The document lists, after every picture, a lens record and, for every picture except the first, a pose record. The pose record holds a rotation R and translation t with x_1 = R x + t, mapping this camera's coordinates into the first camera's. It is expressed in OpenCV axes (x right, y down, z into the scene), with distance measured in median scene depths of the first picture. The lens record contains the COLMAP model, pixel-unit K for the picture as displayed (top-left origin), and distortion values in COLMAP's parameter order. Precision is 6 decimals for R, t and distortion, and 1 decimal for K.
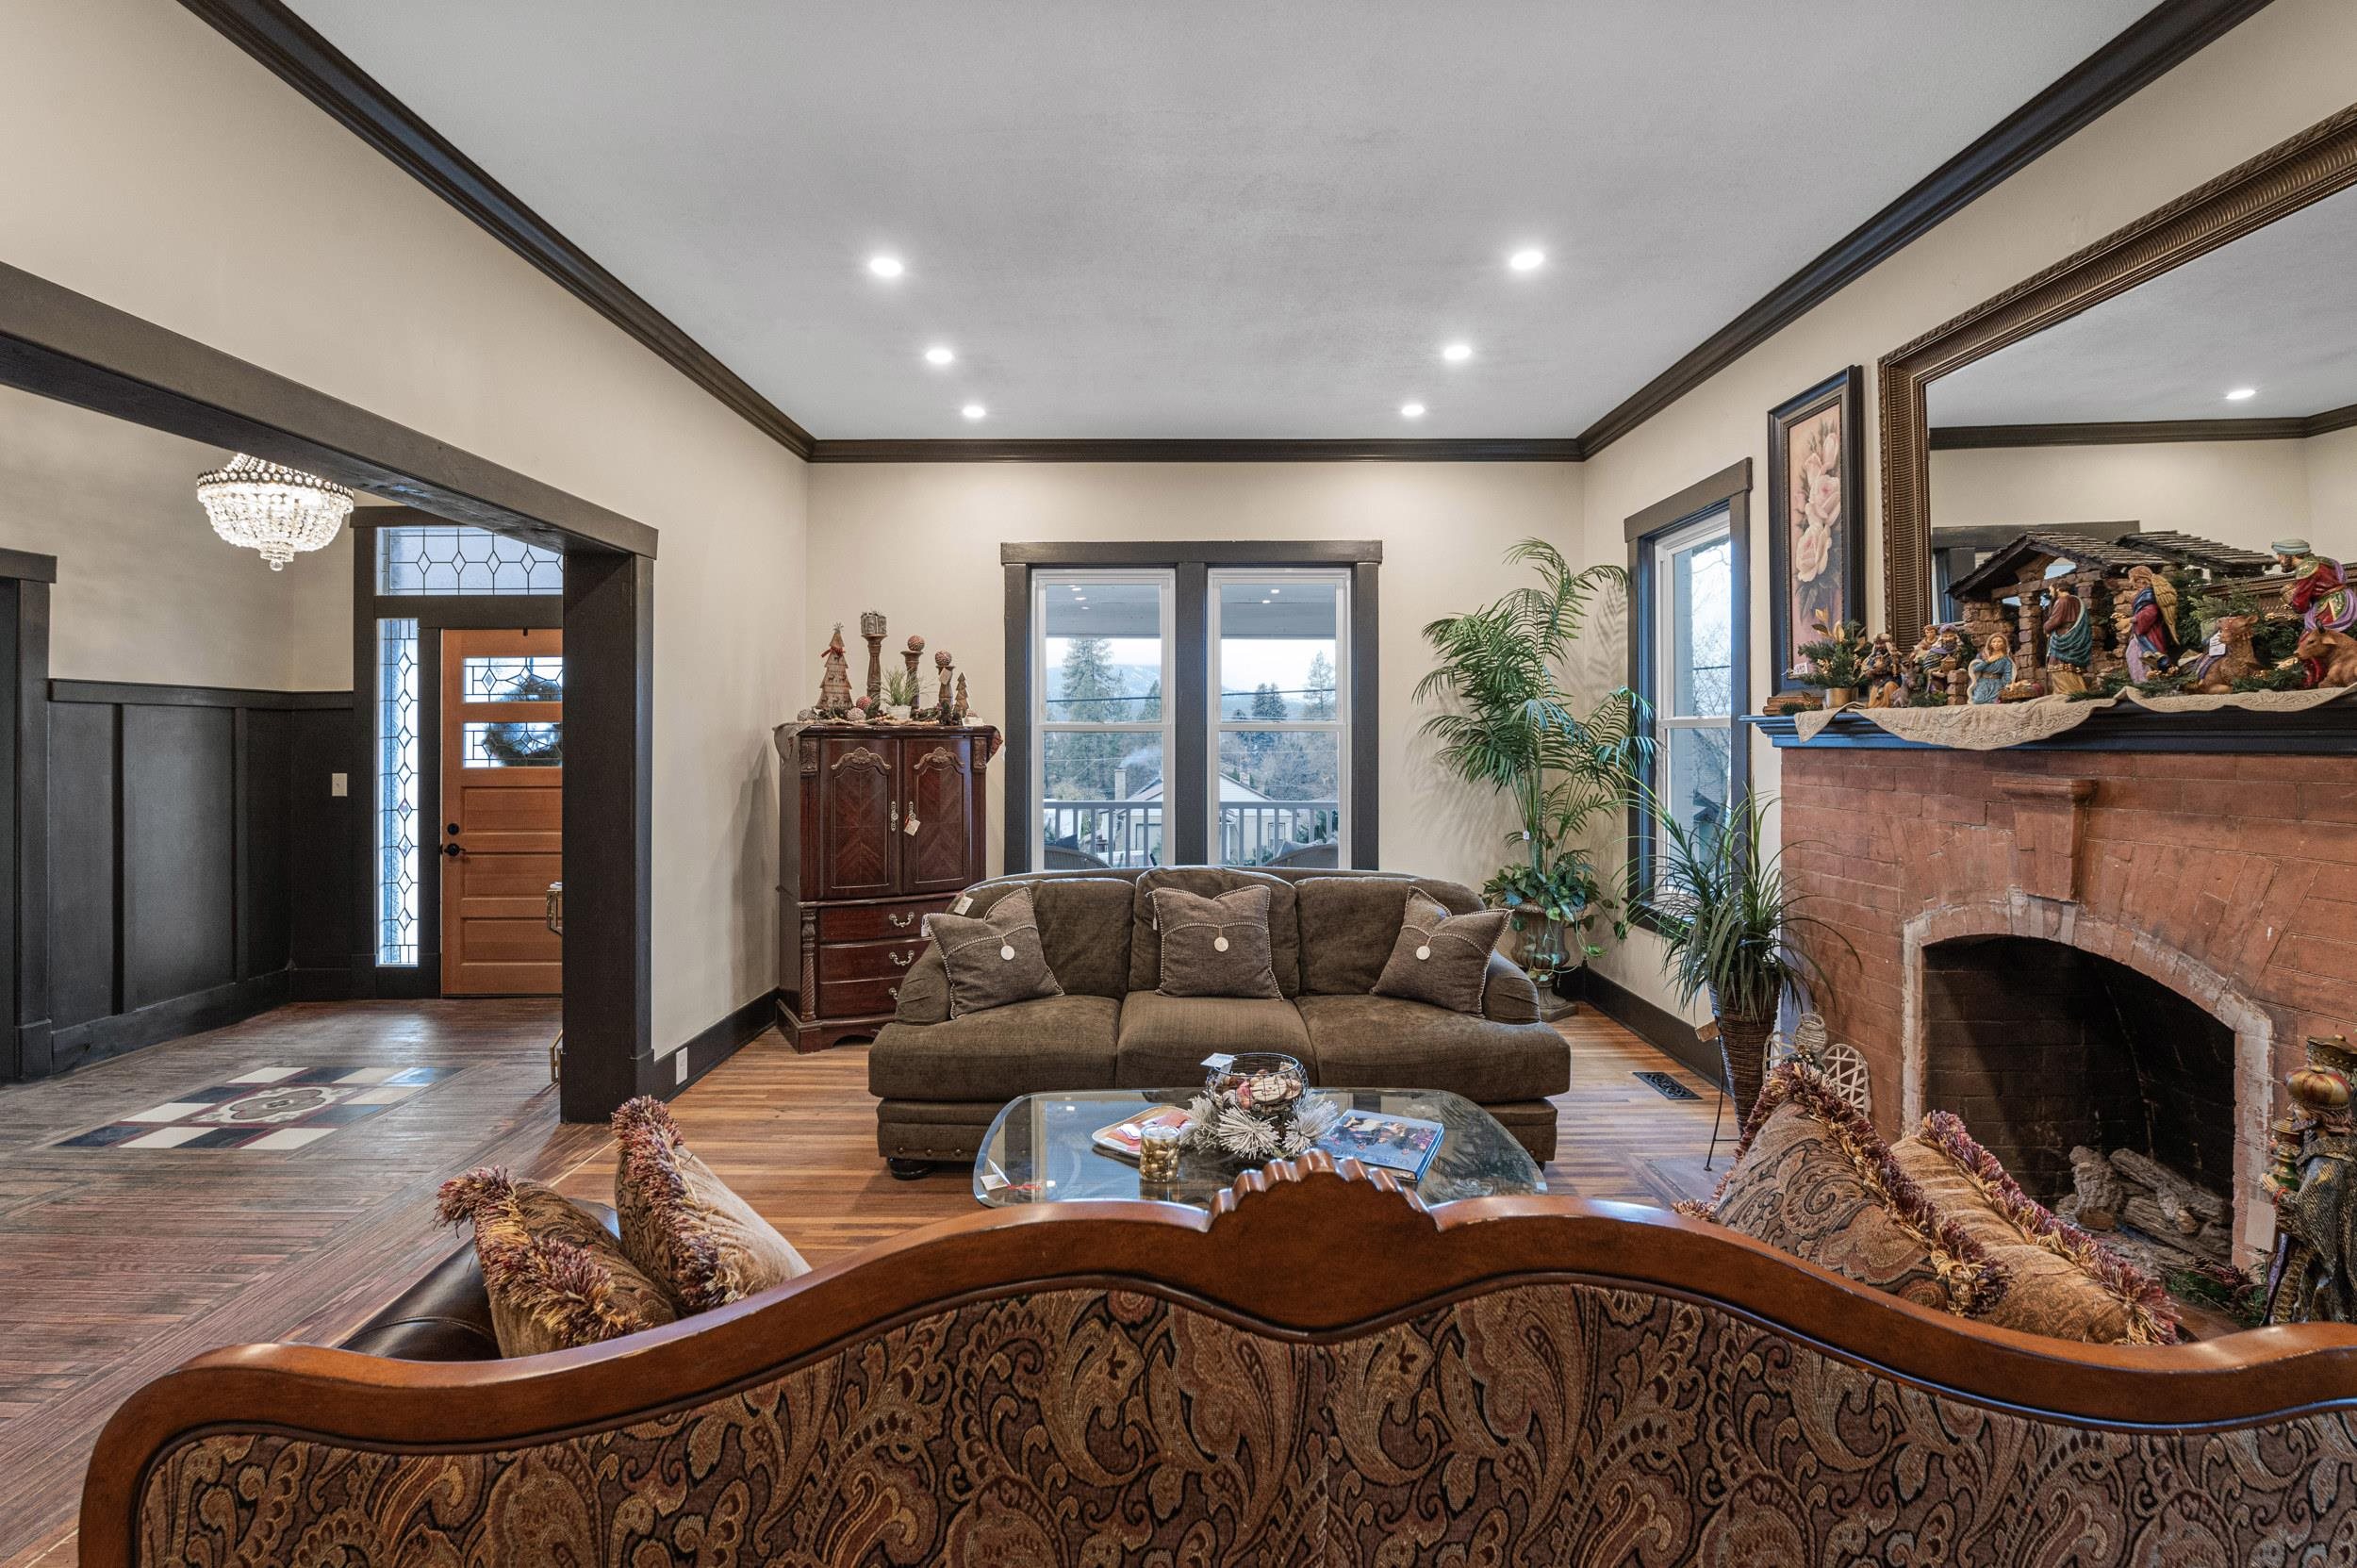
lens RADIAL K [[1063.3, 0, 1172.4], [0, 1063.3, 734.2], [0, 0, 1]] dist [-0.002903, -0.000182]
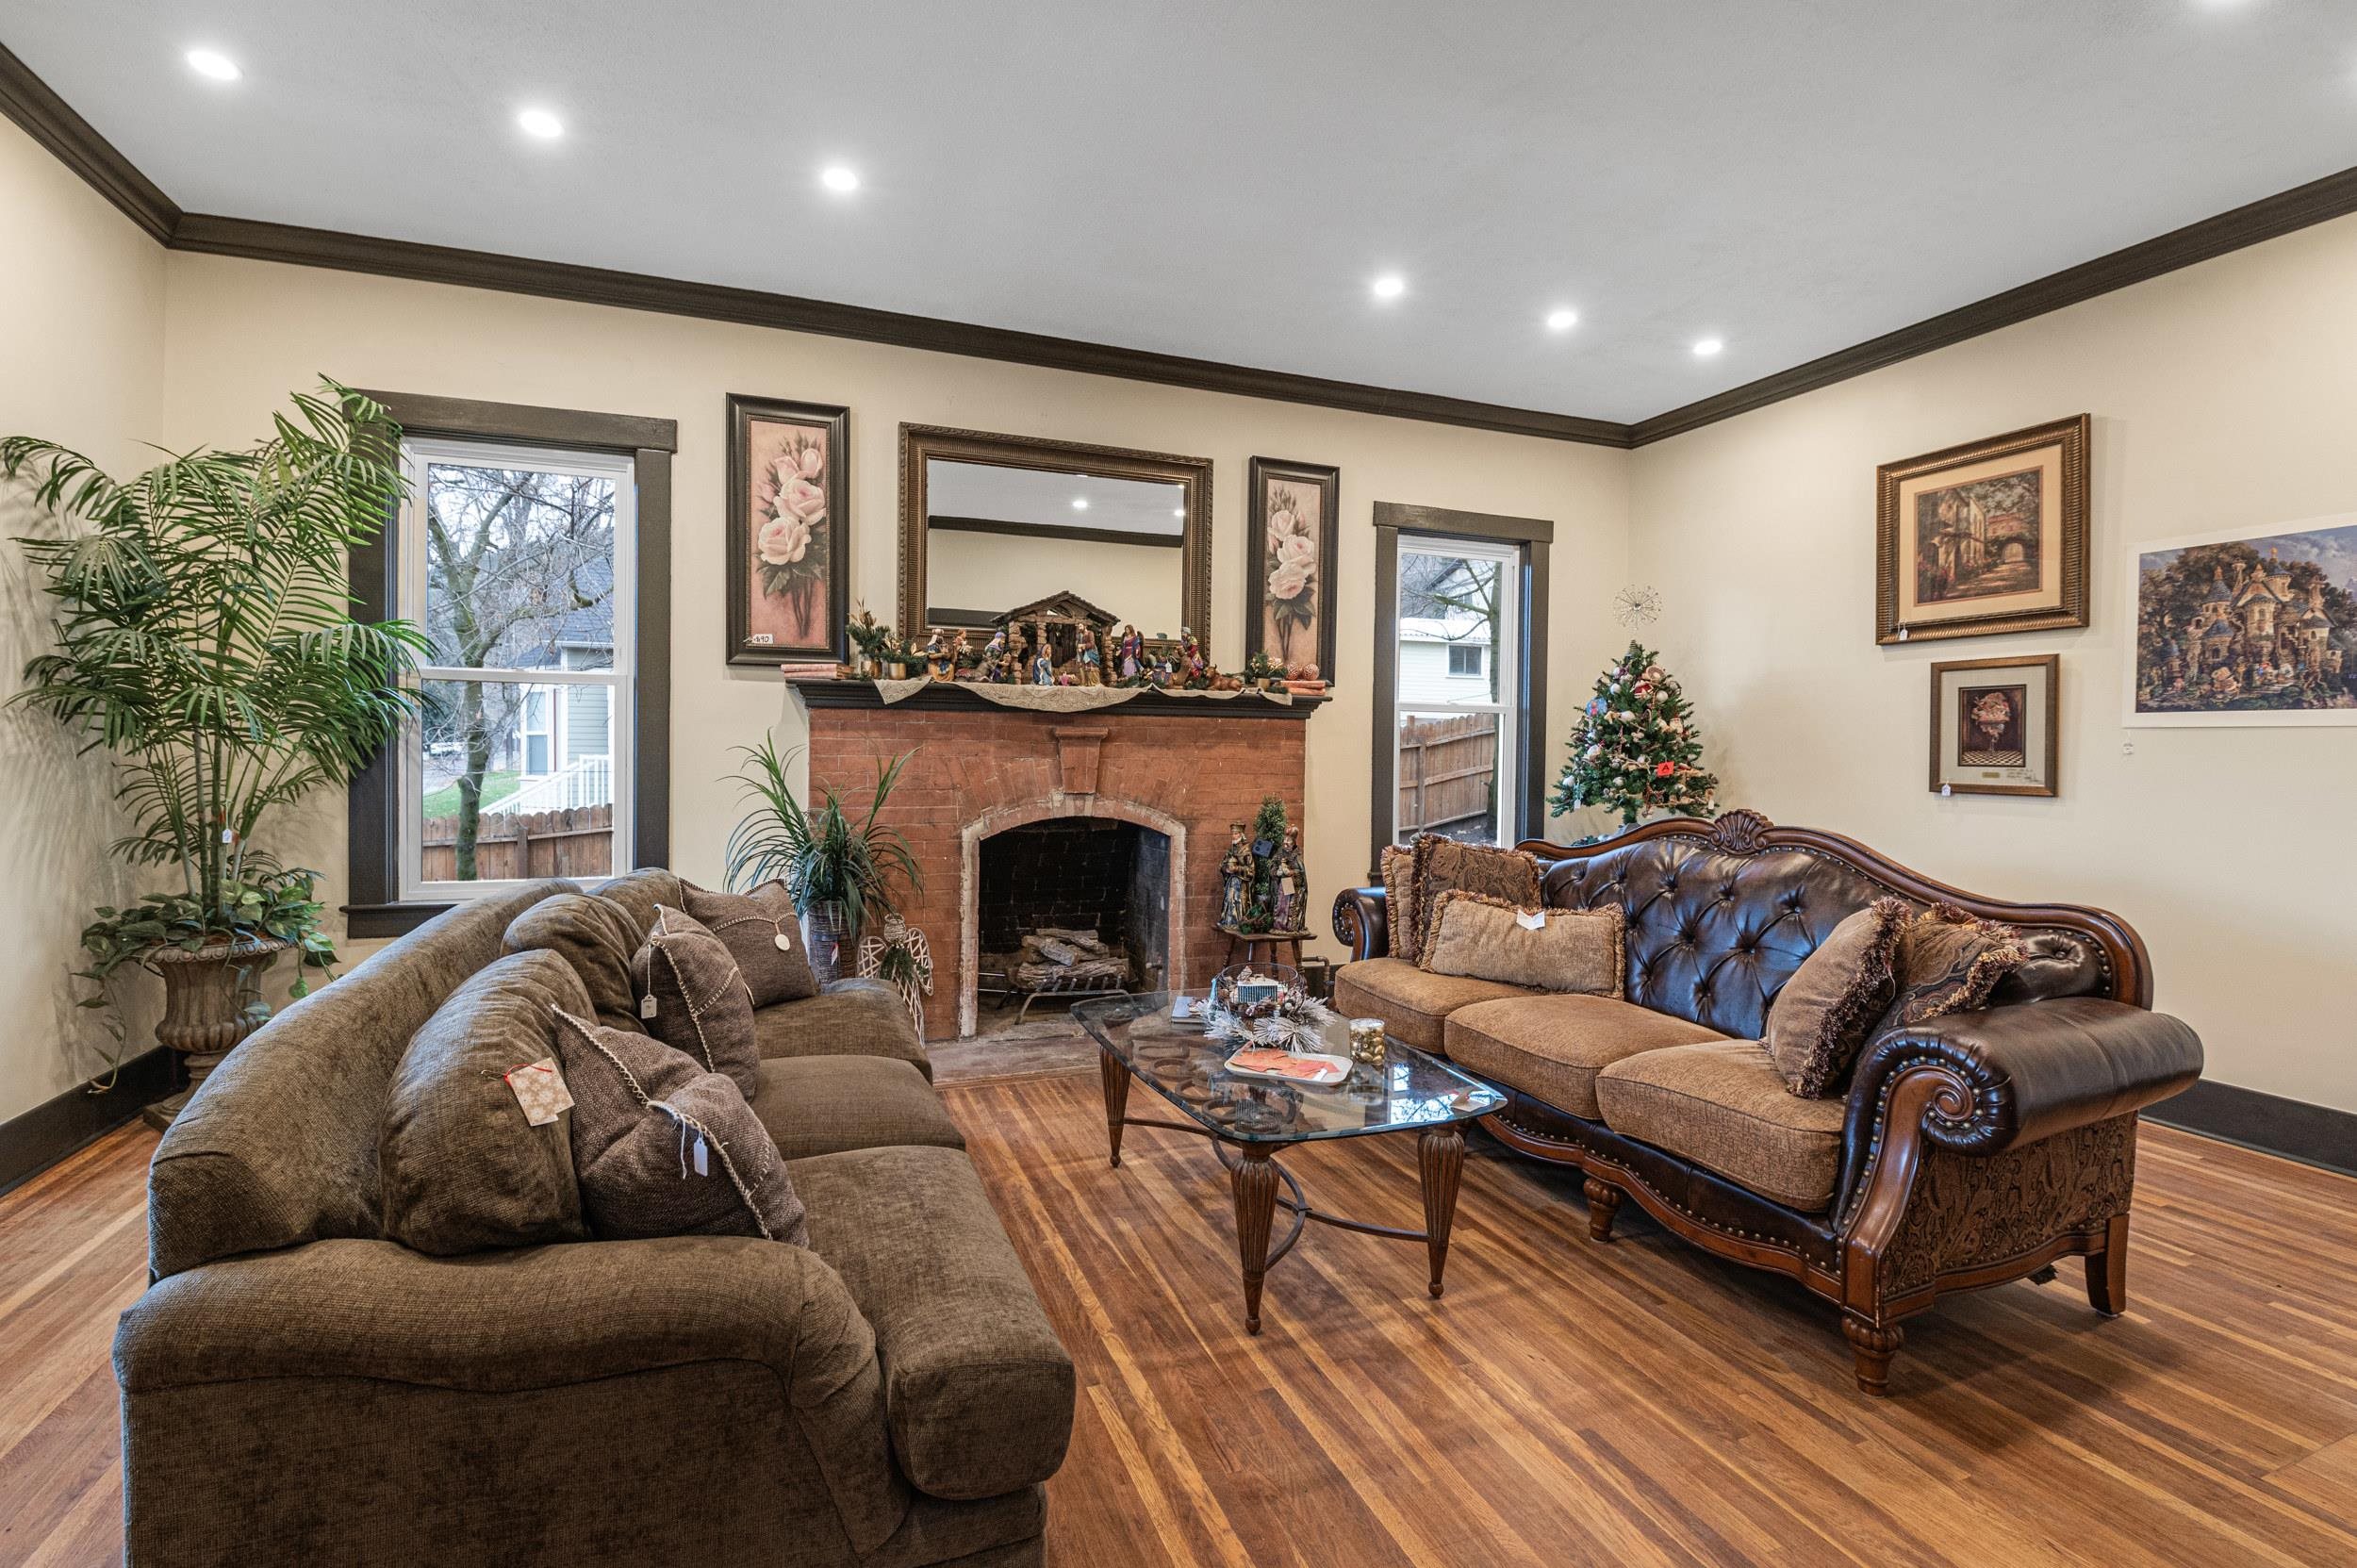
lens RADIAL K [[1063.3, 0, 1180.1], [0, 1063.3, 776.9], [0, 0, 1]] dist [-0.002903, -0.000182]
pose [[-0.360067, -0.027712, 0.932515, -0.808720], [-0.015042, 0.999601, 0.023898, 0.066518], [-0.932805, -0.005422, -0.360340, 1.261518]]
